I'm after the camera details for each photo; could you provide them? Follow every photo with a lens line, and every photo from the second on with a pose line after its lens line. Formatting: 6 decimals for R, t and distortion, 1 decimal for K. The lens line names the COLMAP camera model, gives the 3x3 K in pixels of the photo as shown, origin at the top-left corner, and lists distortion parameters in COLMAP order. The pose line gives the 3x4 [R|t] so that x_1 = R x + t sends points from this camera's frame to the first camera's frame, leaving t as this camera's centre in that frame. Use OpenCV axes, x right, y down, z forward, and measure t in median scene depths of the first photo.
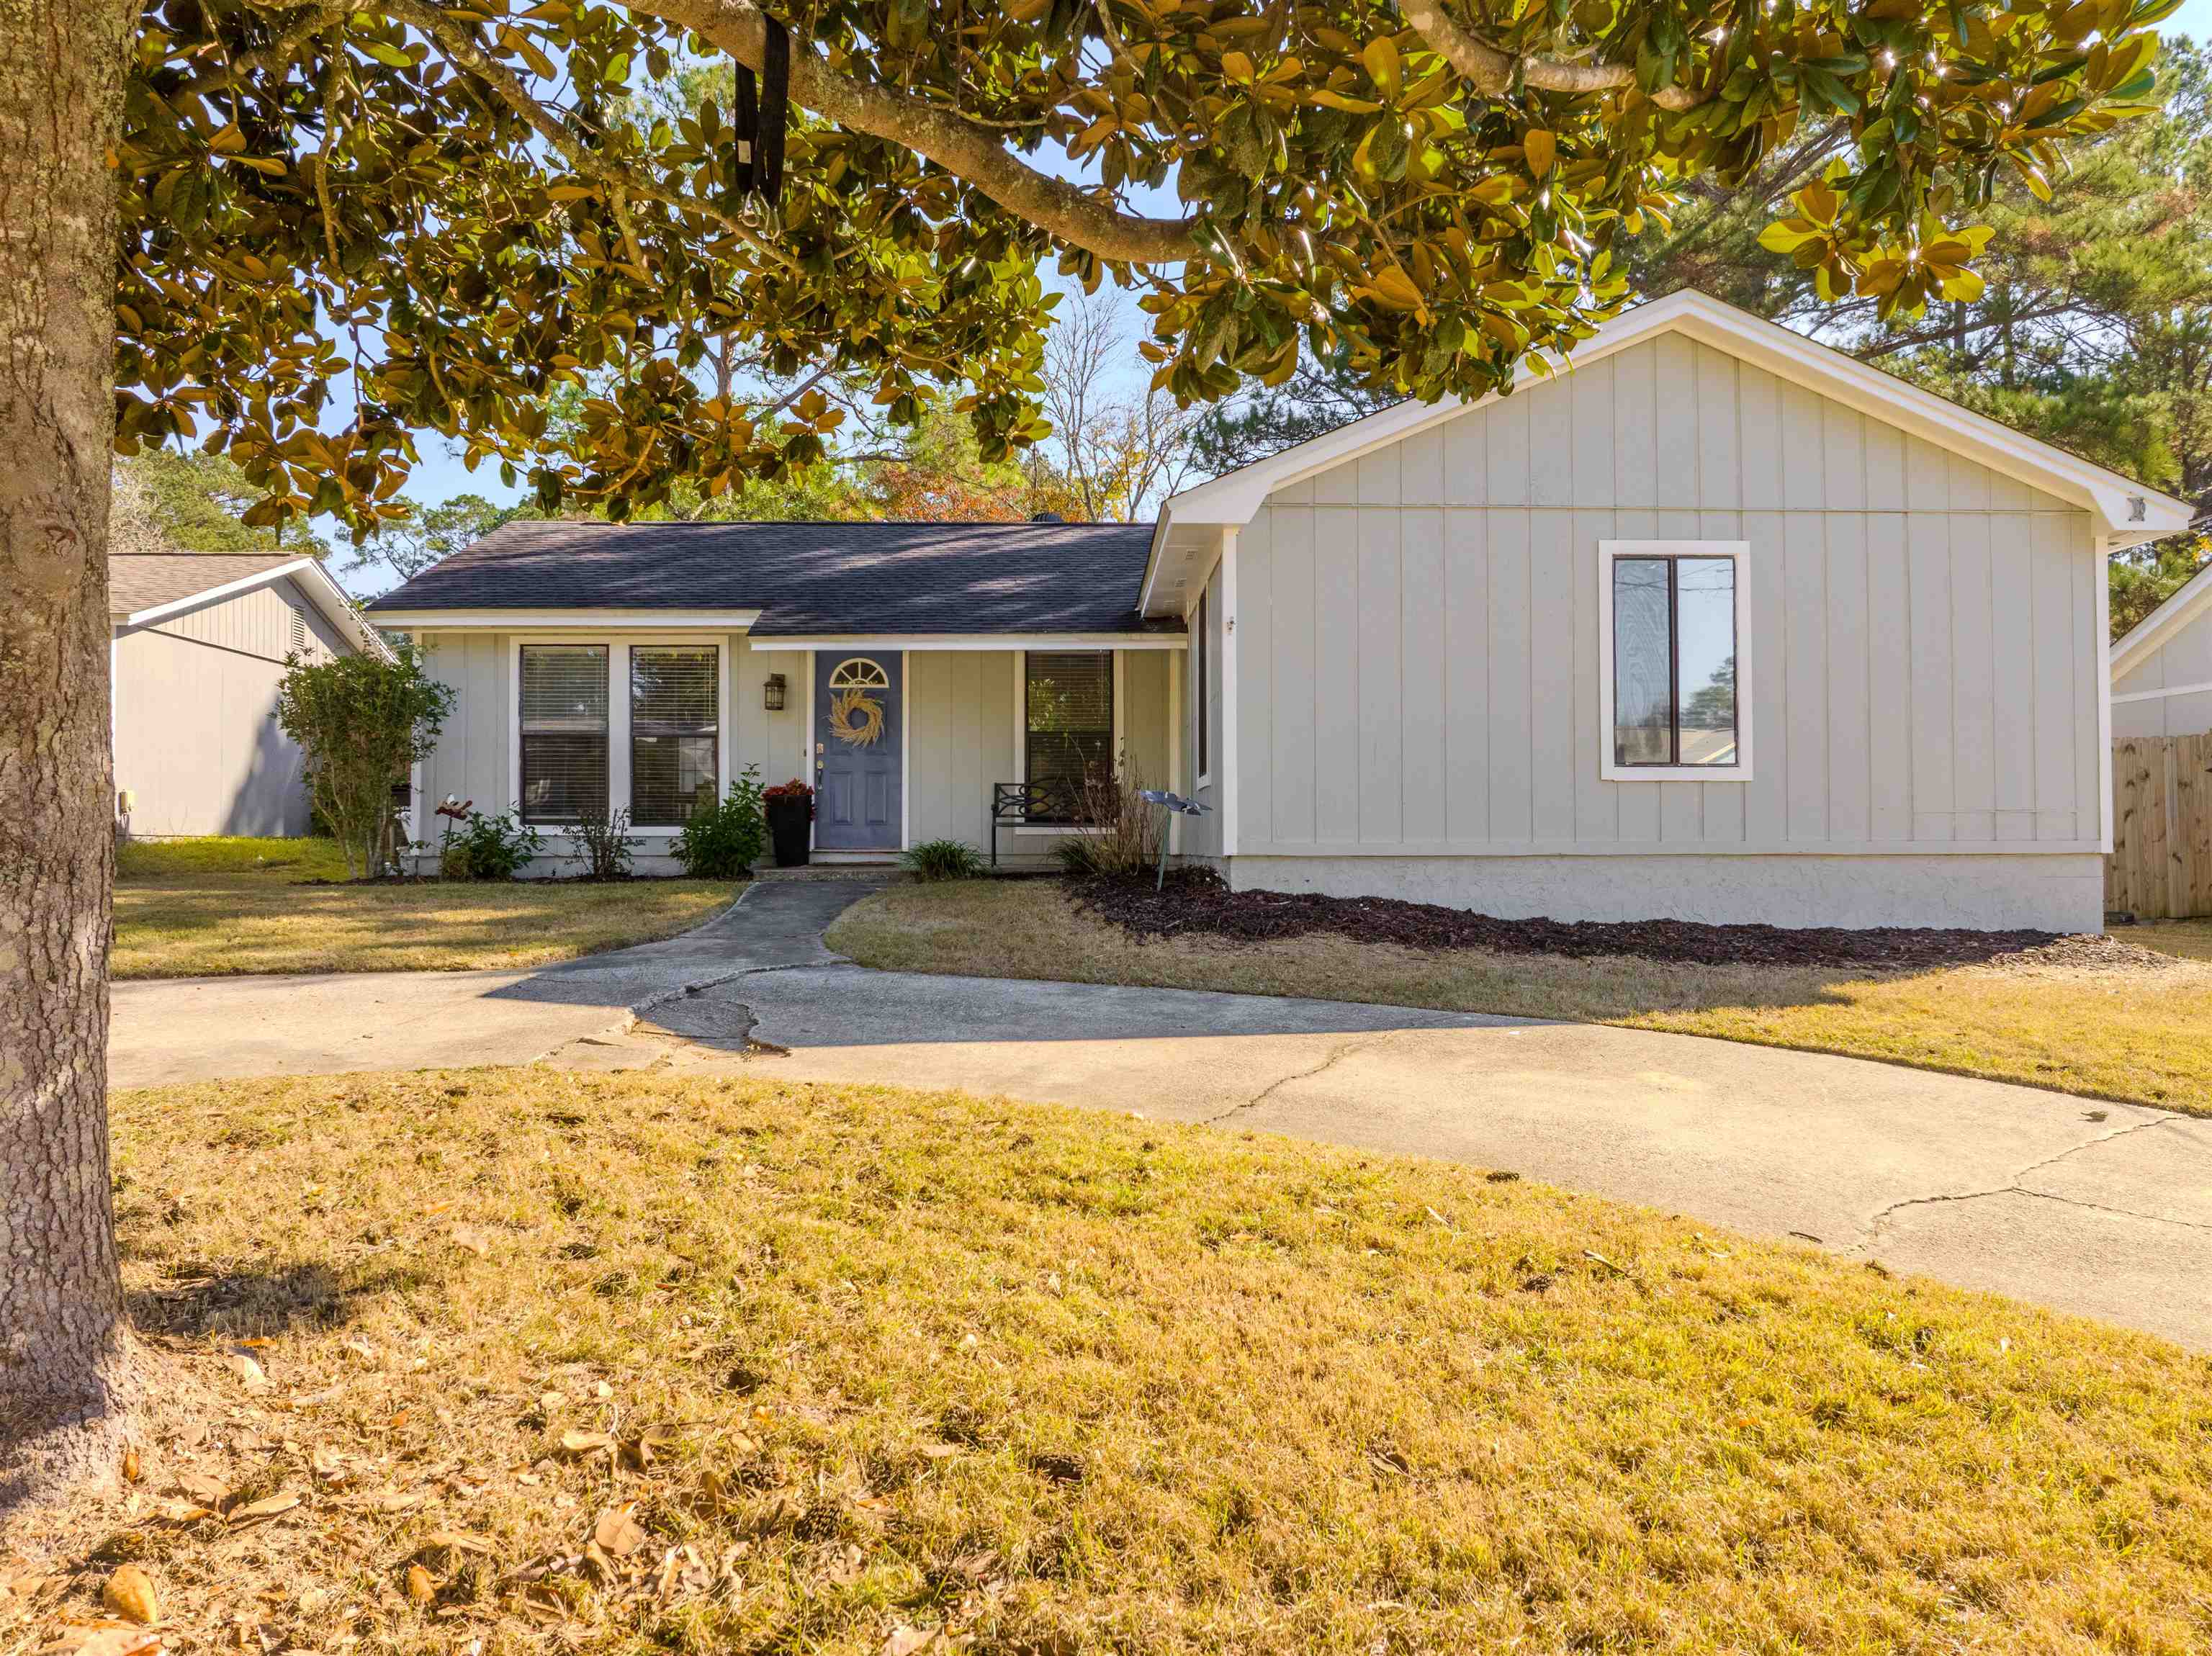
lens RADIAL K [[1542.5, 0, 1099.0], [0, 1542.5, 823.3], [0, 0, 1]] dist [-0.038834, 0.008371]
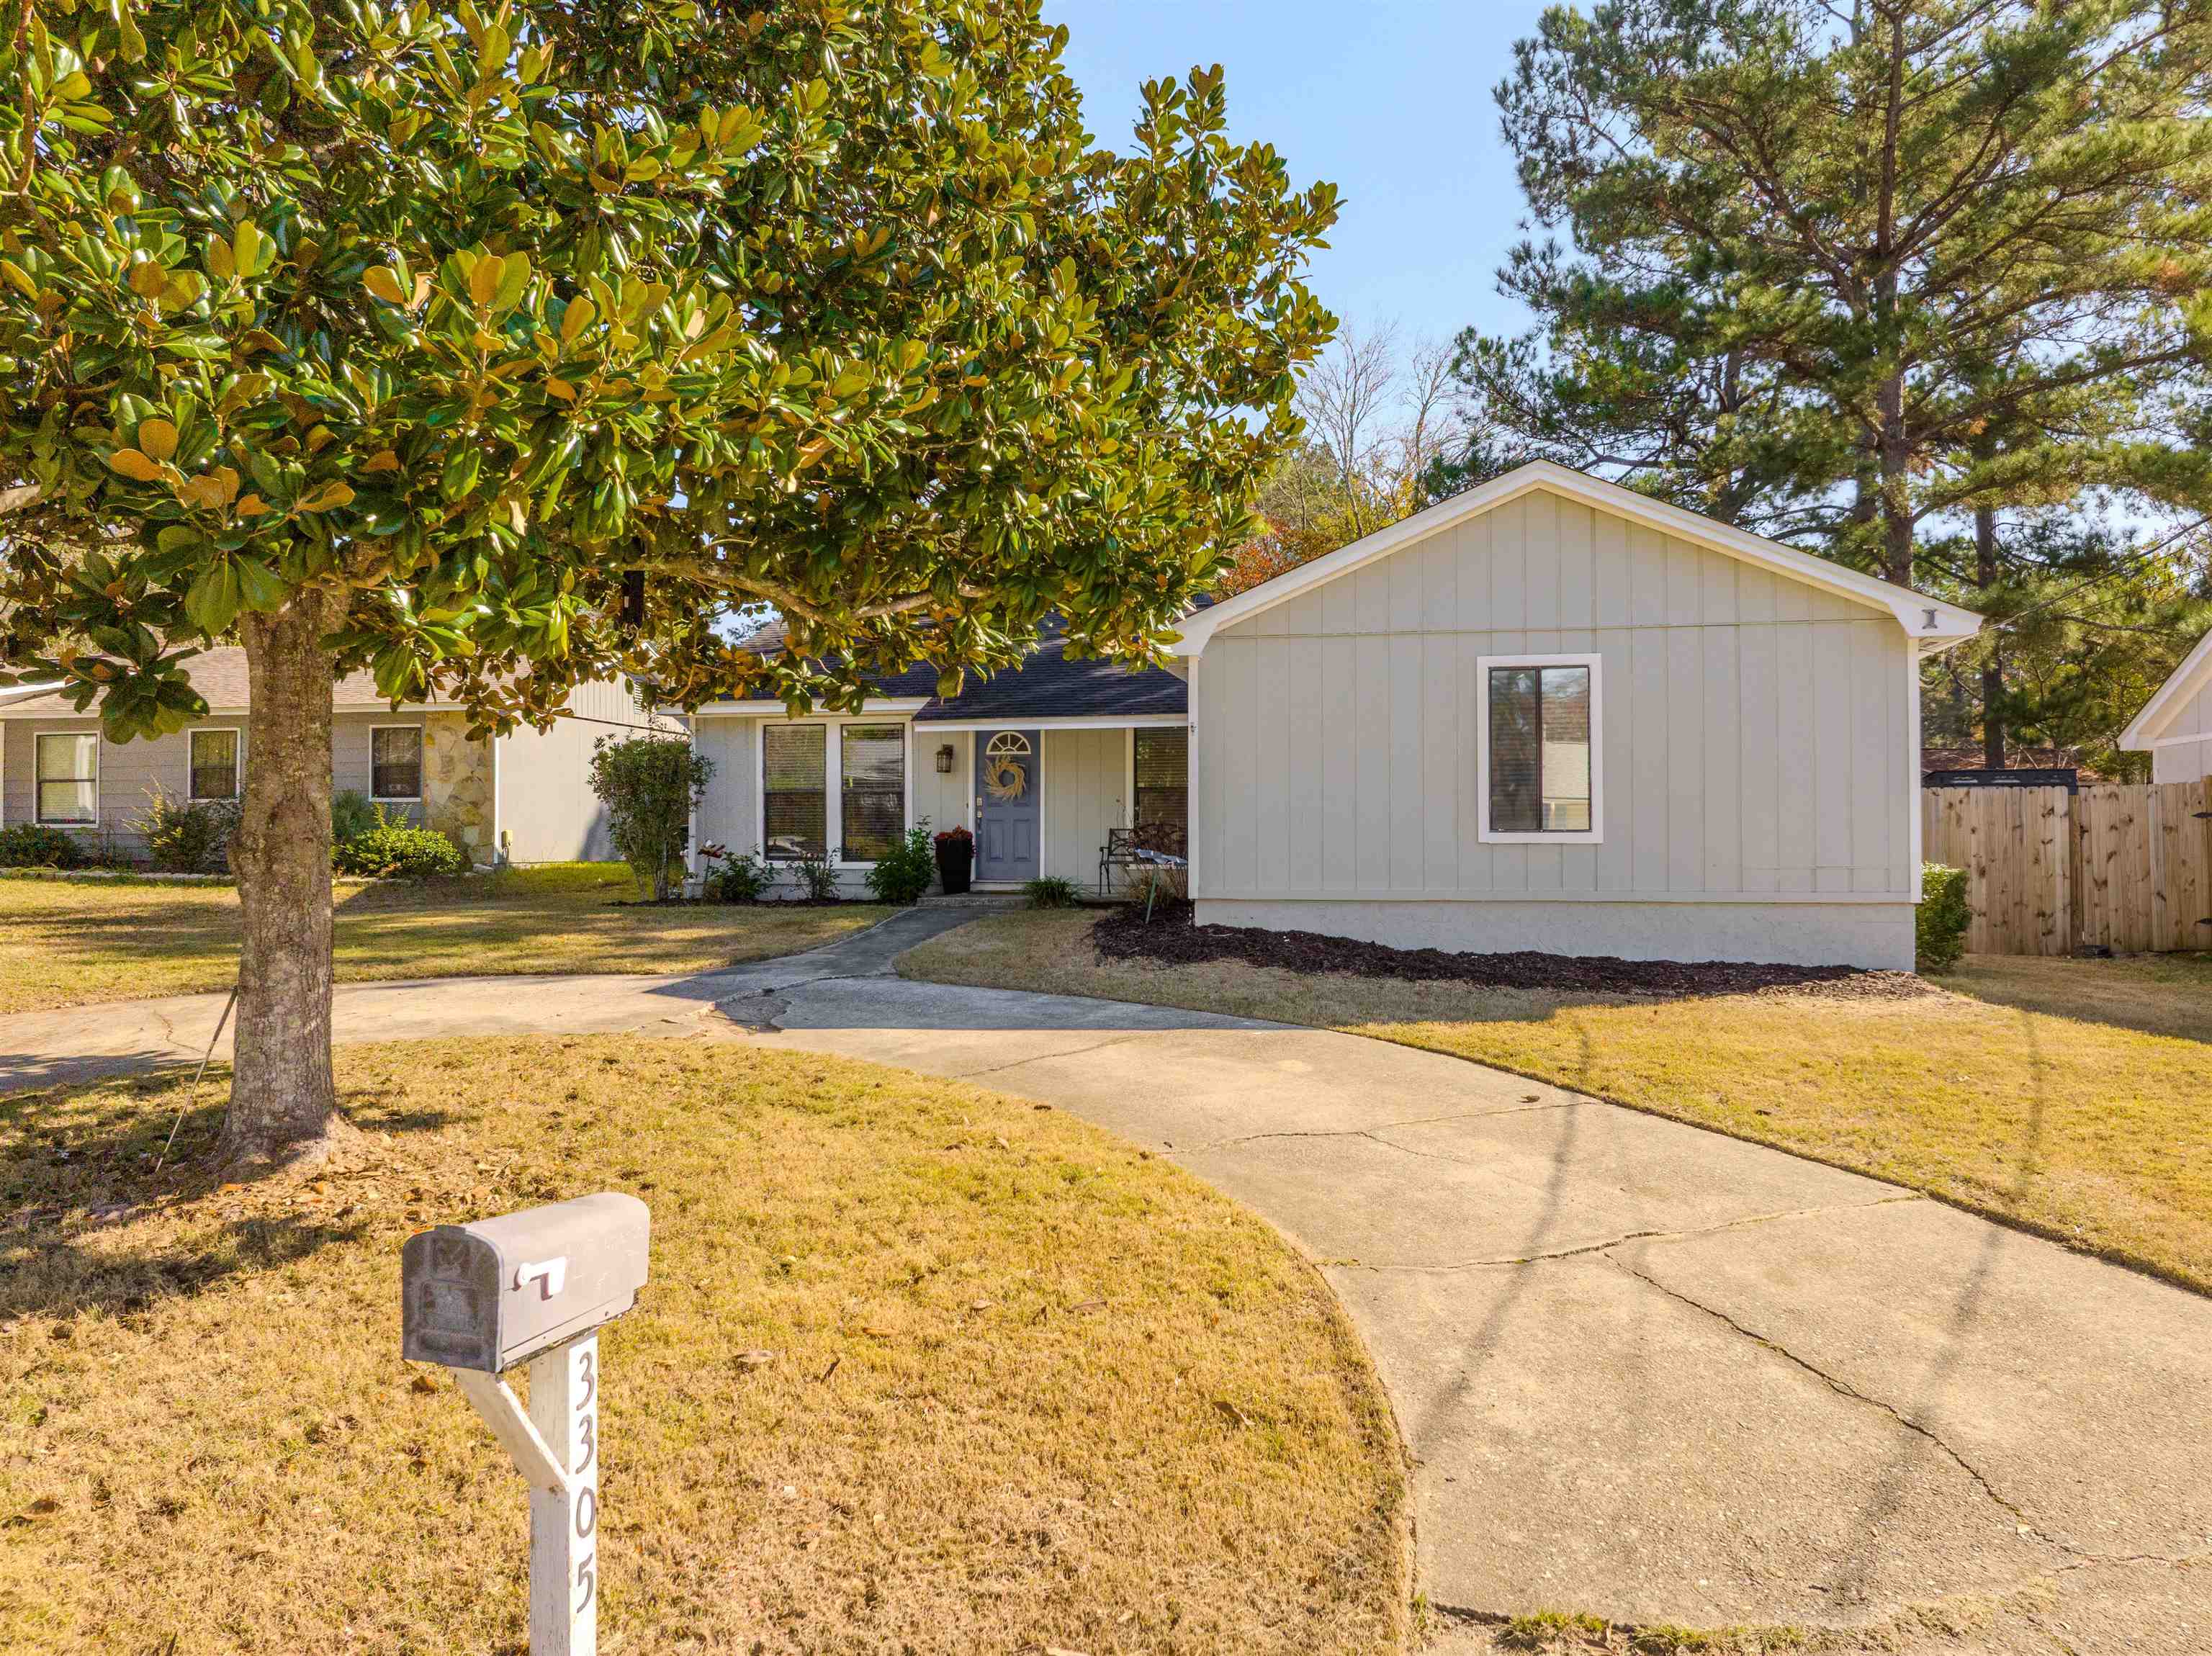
lens RADIAL K [[1542.5, 0, 1111.4], [0, 1542.5, 829.8], [0, 0, 1]] dist [-0.038834, 0.008371]
pose [[0.972037, -0.001474, -0.234825, 0.326732], [0.003199, 0.999971, 0.006965, -0.048305], [0.234808, -0.007521, 0.972013, -0.324433]]
